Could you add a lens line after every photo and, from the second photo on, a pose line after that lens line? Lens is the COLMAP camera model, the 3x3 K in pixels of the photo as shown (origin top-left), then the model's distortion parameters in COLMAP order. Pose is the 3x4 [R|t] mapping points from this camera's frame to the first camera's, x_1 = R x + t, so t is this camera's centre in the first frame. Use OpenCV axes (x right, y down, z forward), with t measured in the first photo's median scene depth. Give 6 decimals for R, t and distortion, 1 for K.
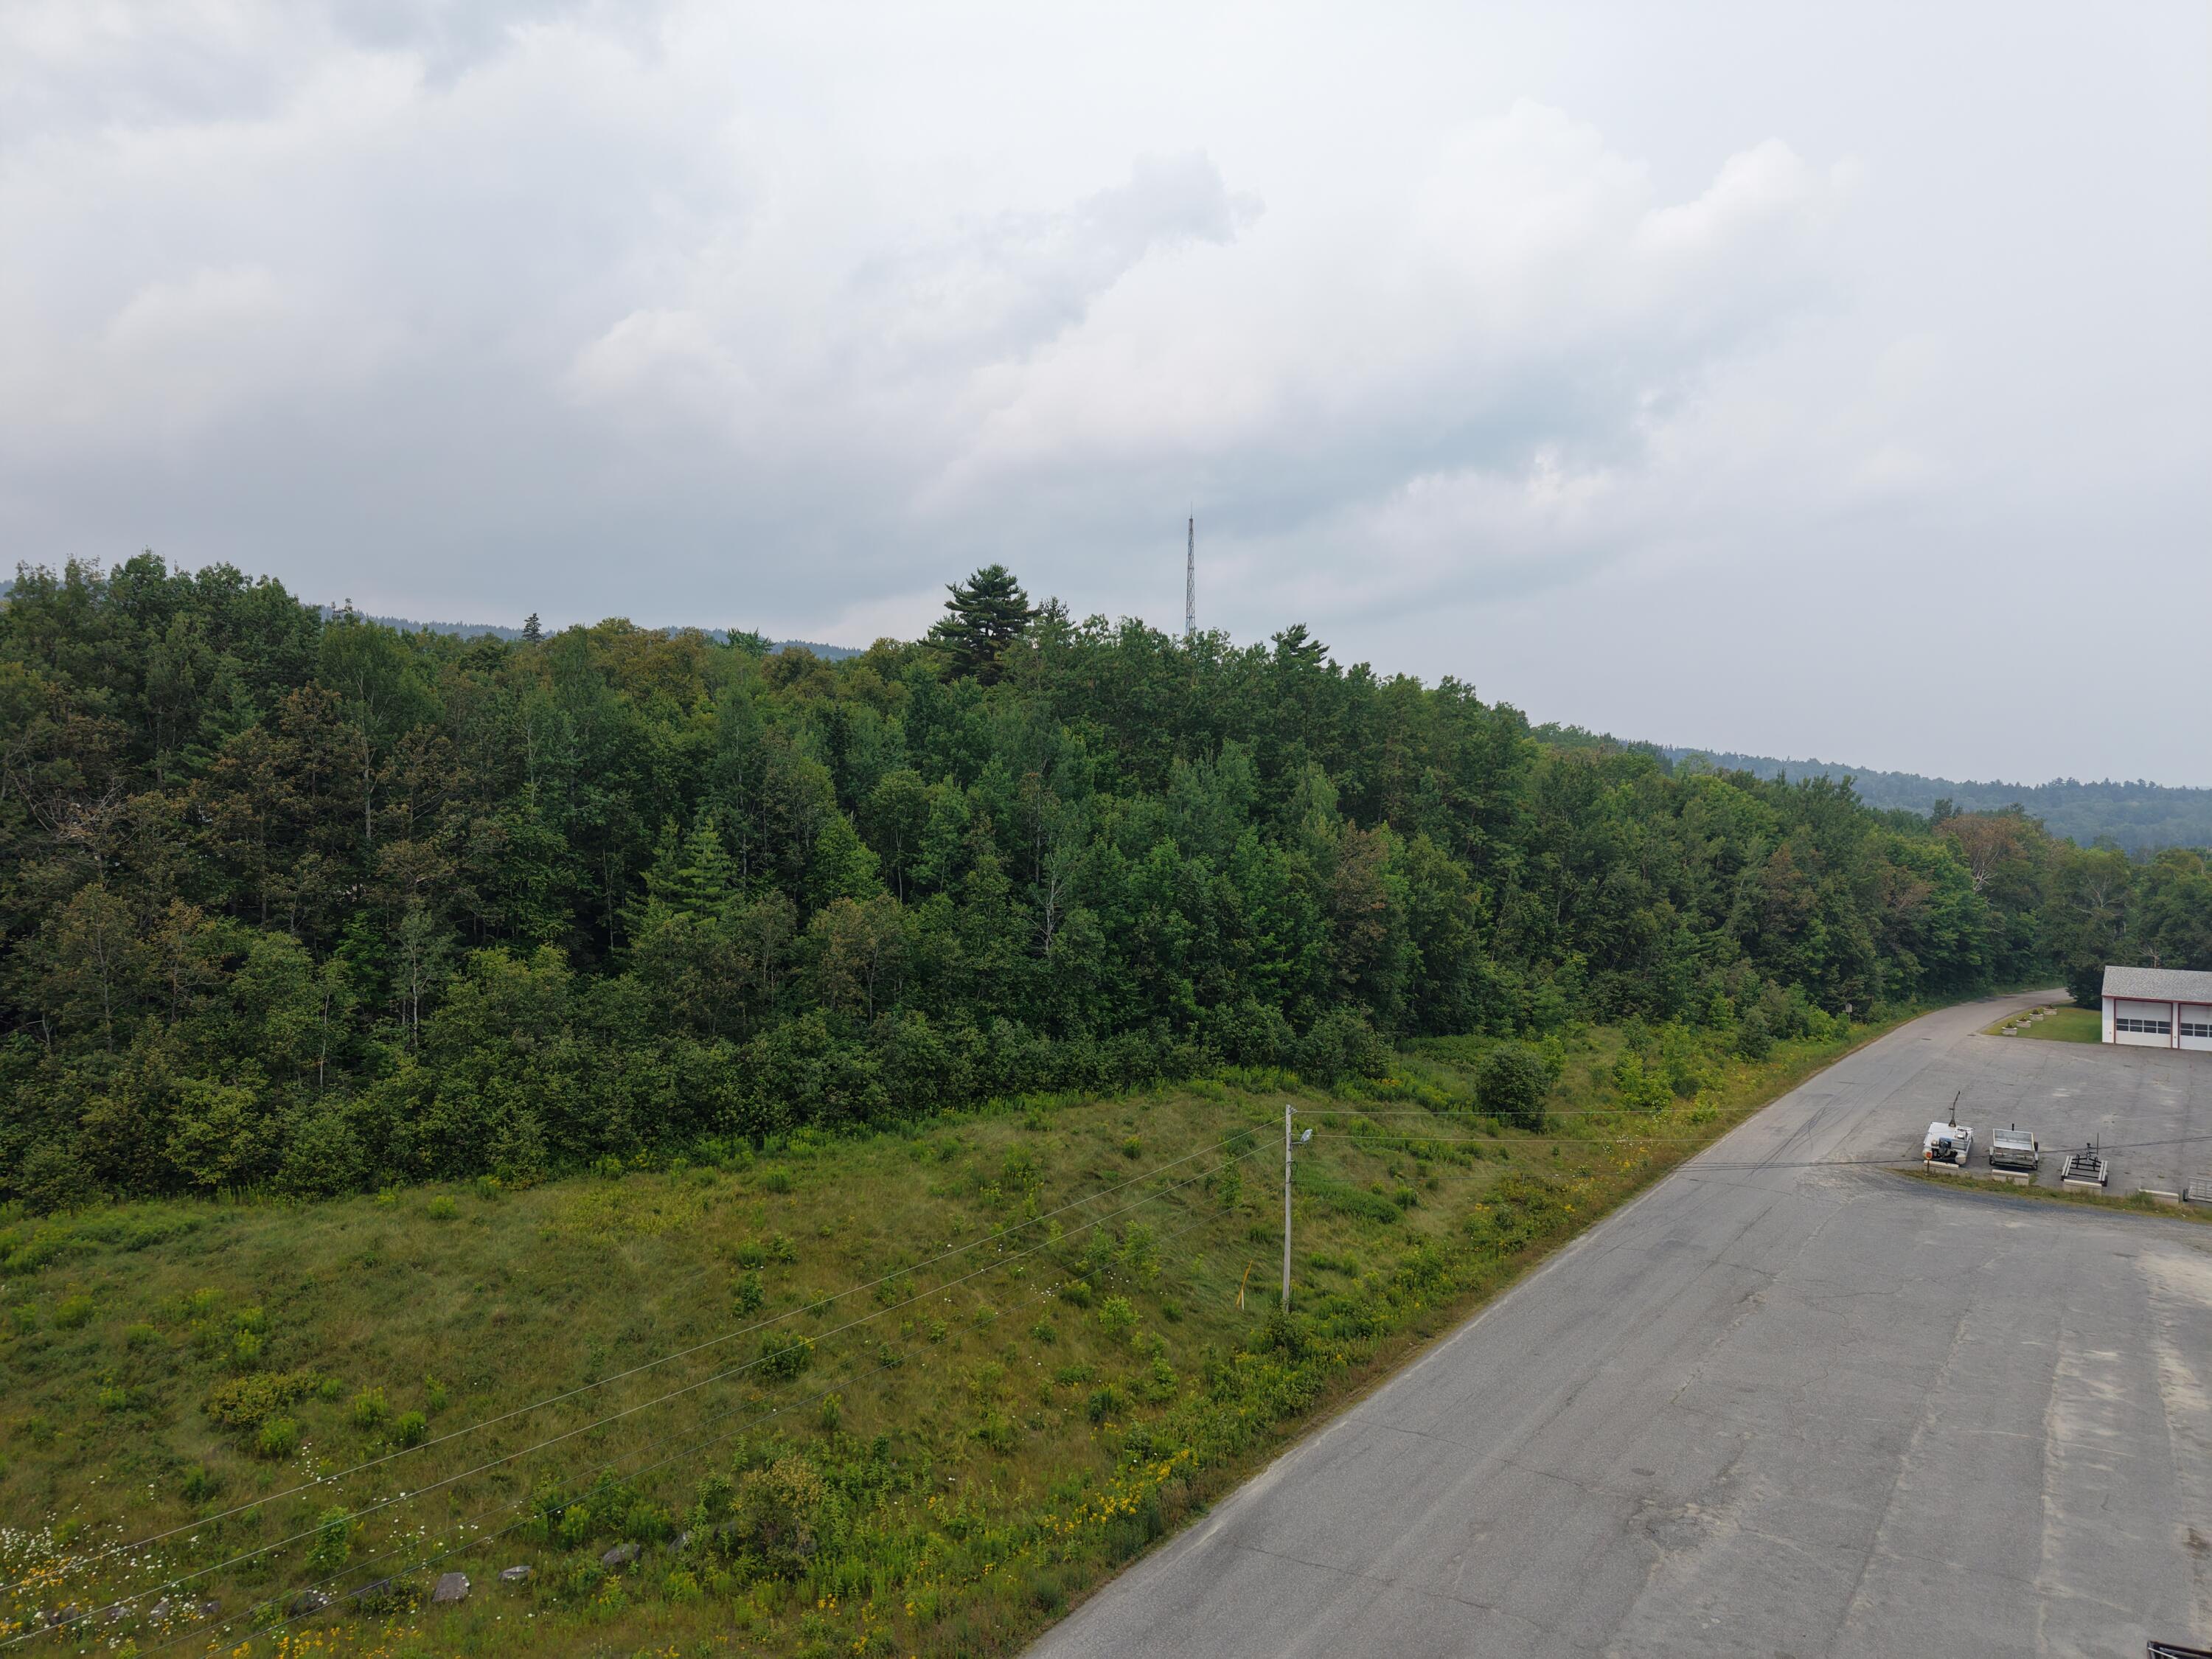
lens RADIAL K [[1472.4, 0, 1107.6], [0, 1472.4, 821.6], [0, 0, 1]] dist [0.027613, -0.027616]
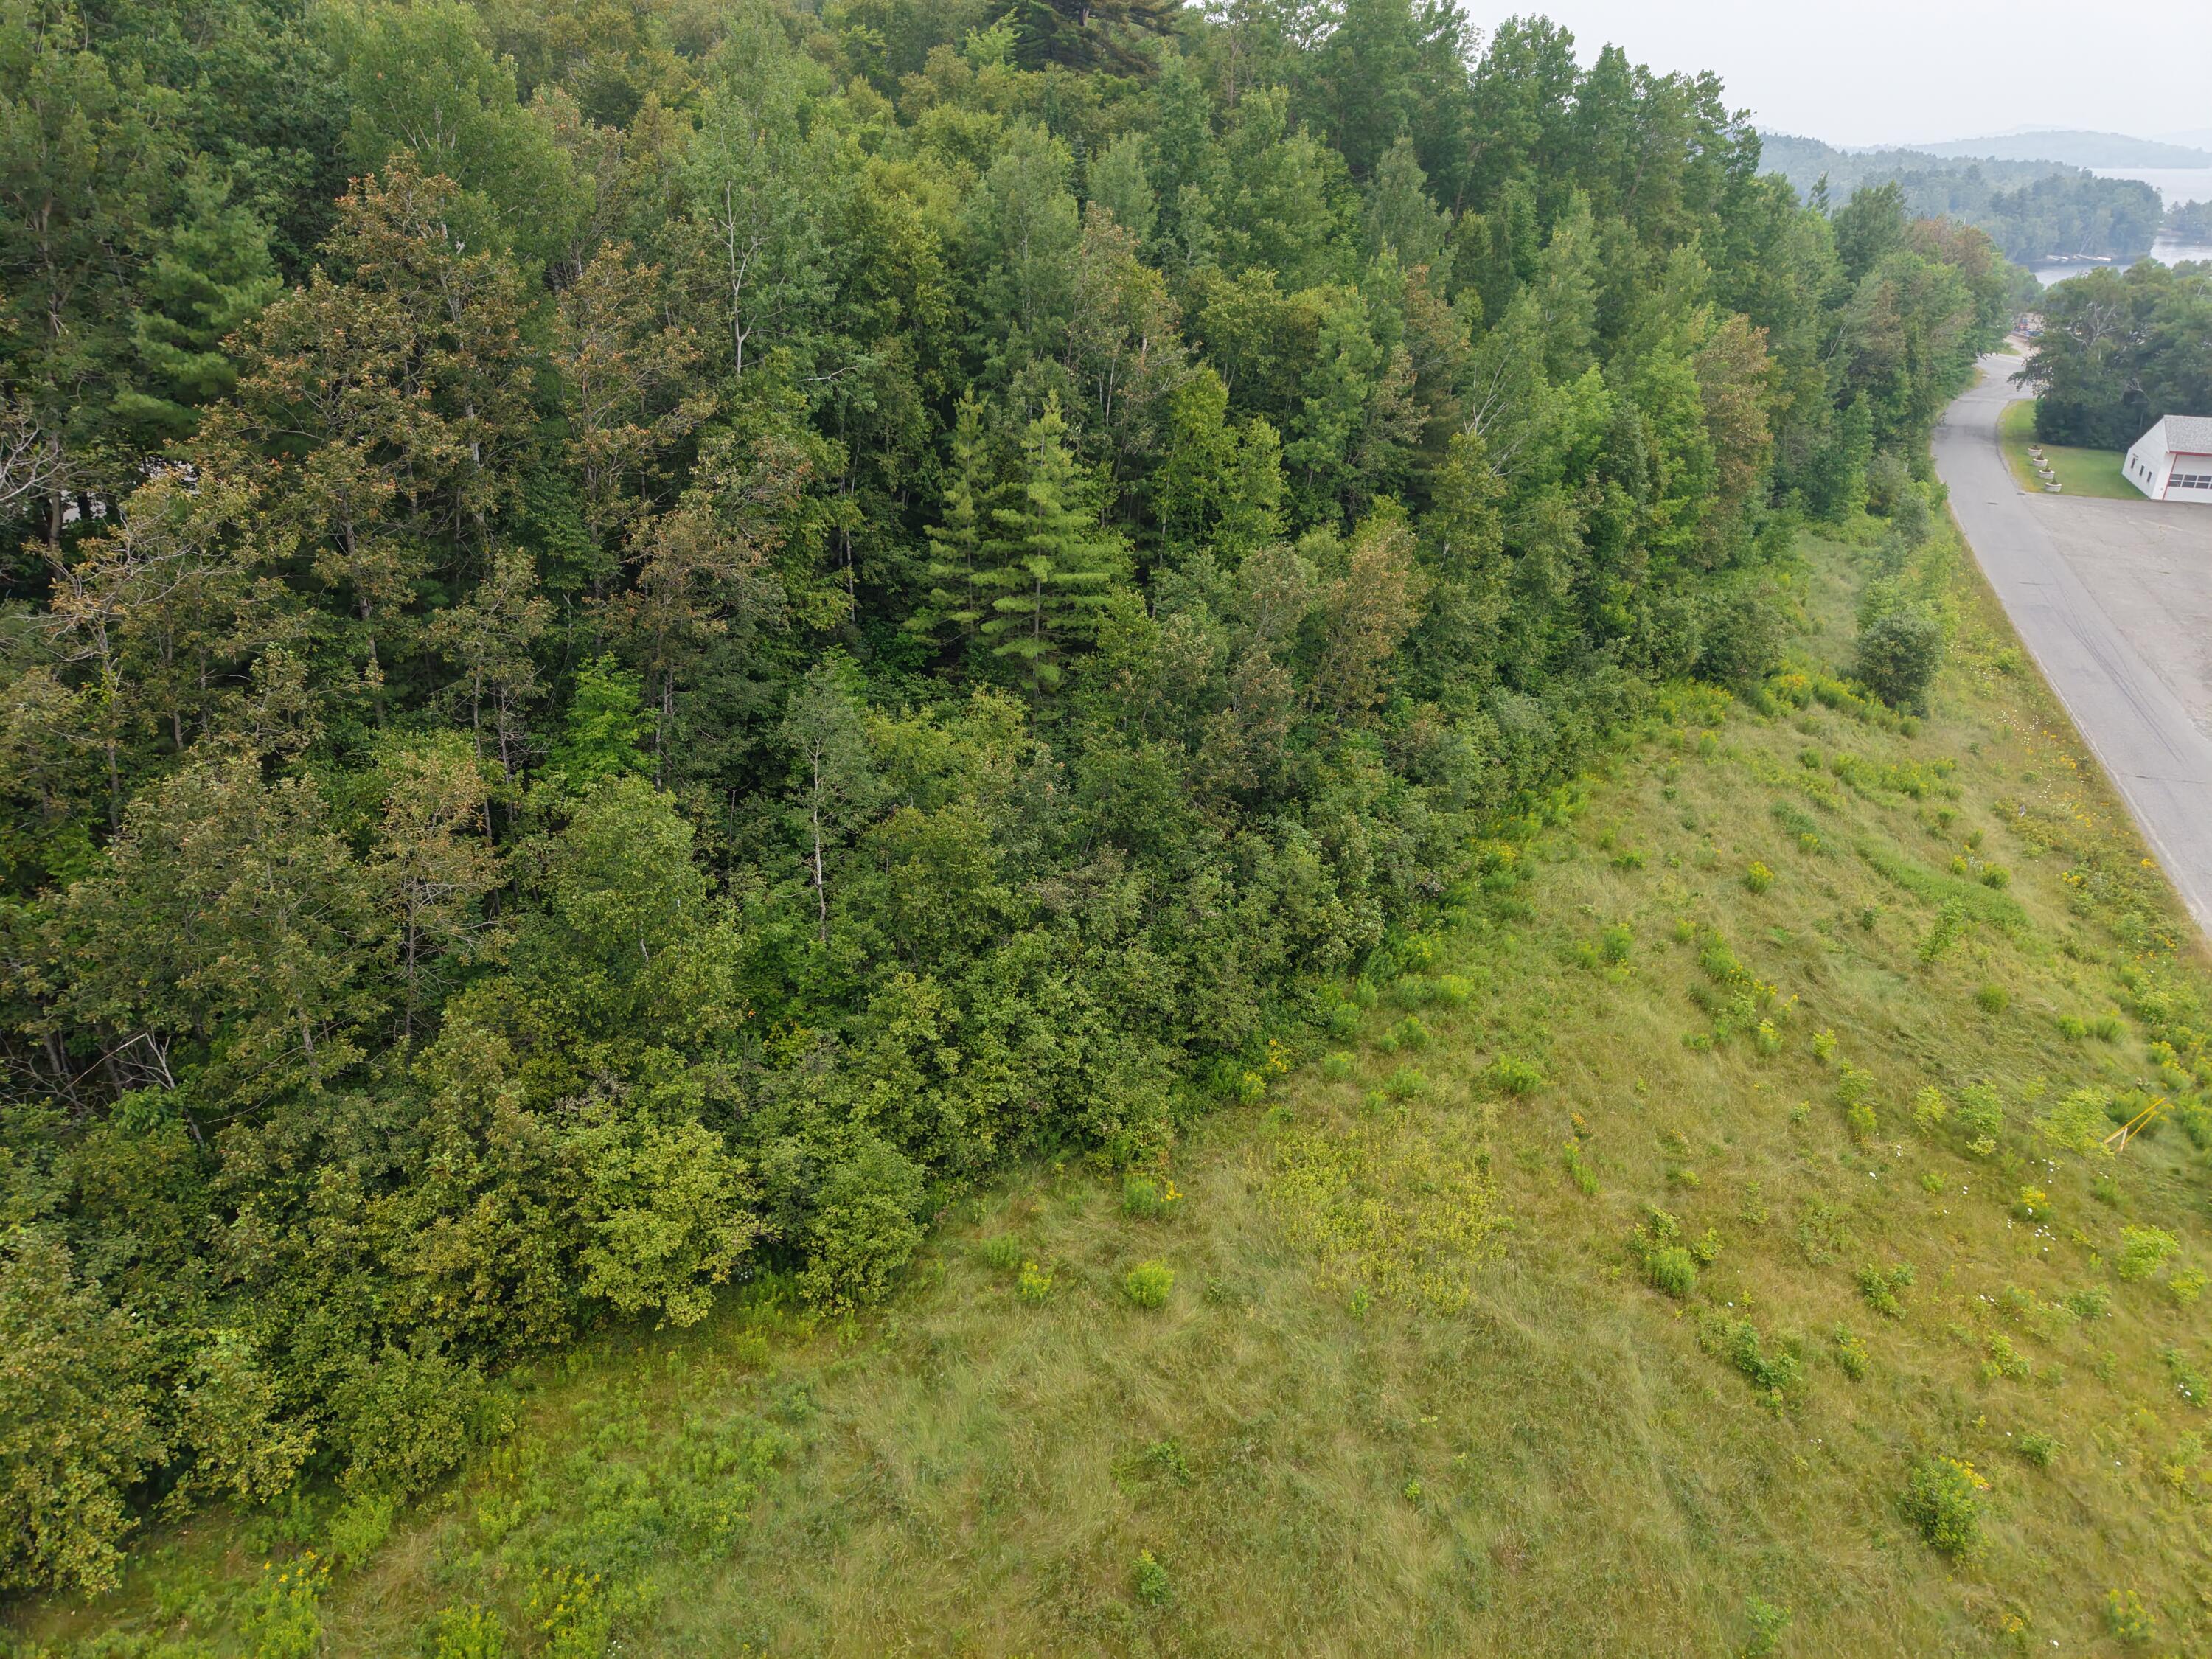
lens RADIAL K [[1503.9, 0, 1130.2], [0, 1503.9, 824.4], [0, 0, 1]] dist [0.034473, -0.027285]
pose [[0.957048, -0.108270, 0.268953, -0.495391], [-0.011378, 0.912915, 0.407992, -0.104287], [-0.289705, -0.393528, 0.872472, 0.484995]]
